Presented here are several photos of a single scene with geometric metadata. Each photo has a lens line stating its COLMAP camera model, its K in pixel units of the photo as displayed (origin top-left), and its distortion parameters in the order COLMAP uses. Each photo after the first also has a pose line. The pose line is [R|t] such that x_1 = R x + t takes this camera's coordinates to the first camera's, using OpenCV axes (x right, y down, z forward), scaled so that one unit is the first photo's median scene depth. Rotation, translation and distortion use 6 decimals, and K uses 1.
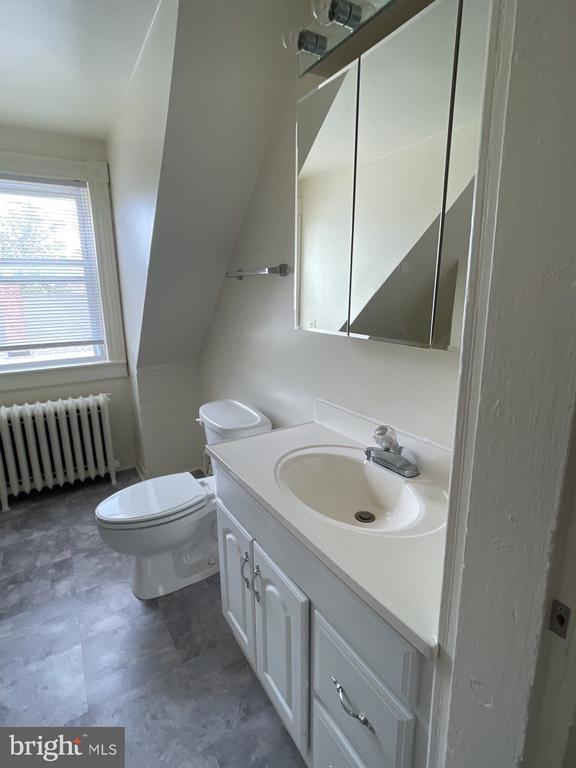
lens RADIAL K [[393.8, 0, 290.4], [0, 393.8, 382.2], [0, 0, 1]] dist [0.002447, 0.000273]
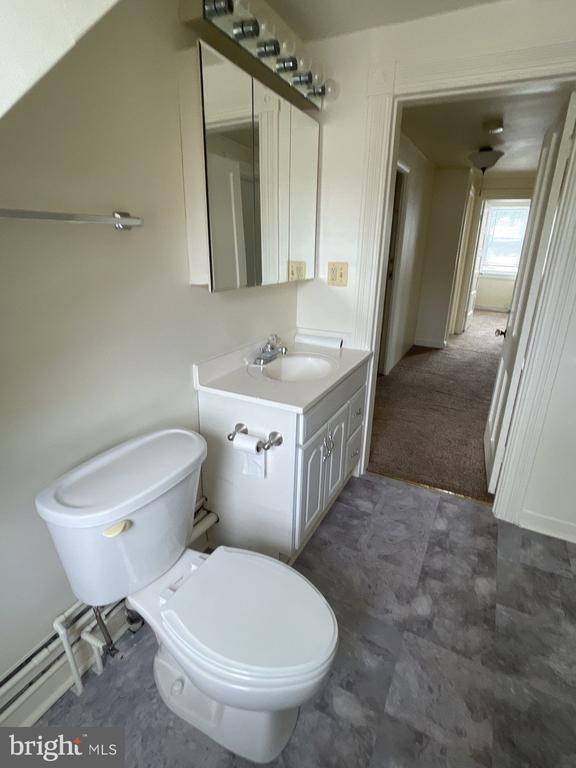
lens RADIAL K [[393.8, 0, 290.5], [0, 393.8, 384.3], [0, 0, 1]] dist [0.002447, 0.000273]
pose [[-0.512663, -0.282144, 0.810908, -1.077206], [0.184206, 0.886328, 0.424843, -0.349249], [-0.838597, 0.367176, -0.402415, 1.492163]]
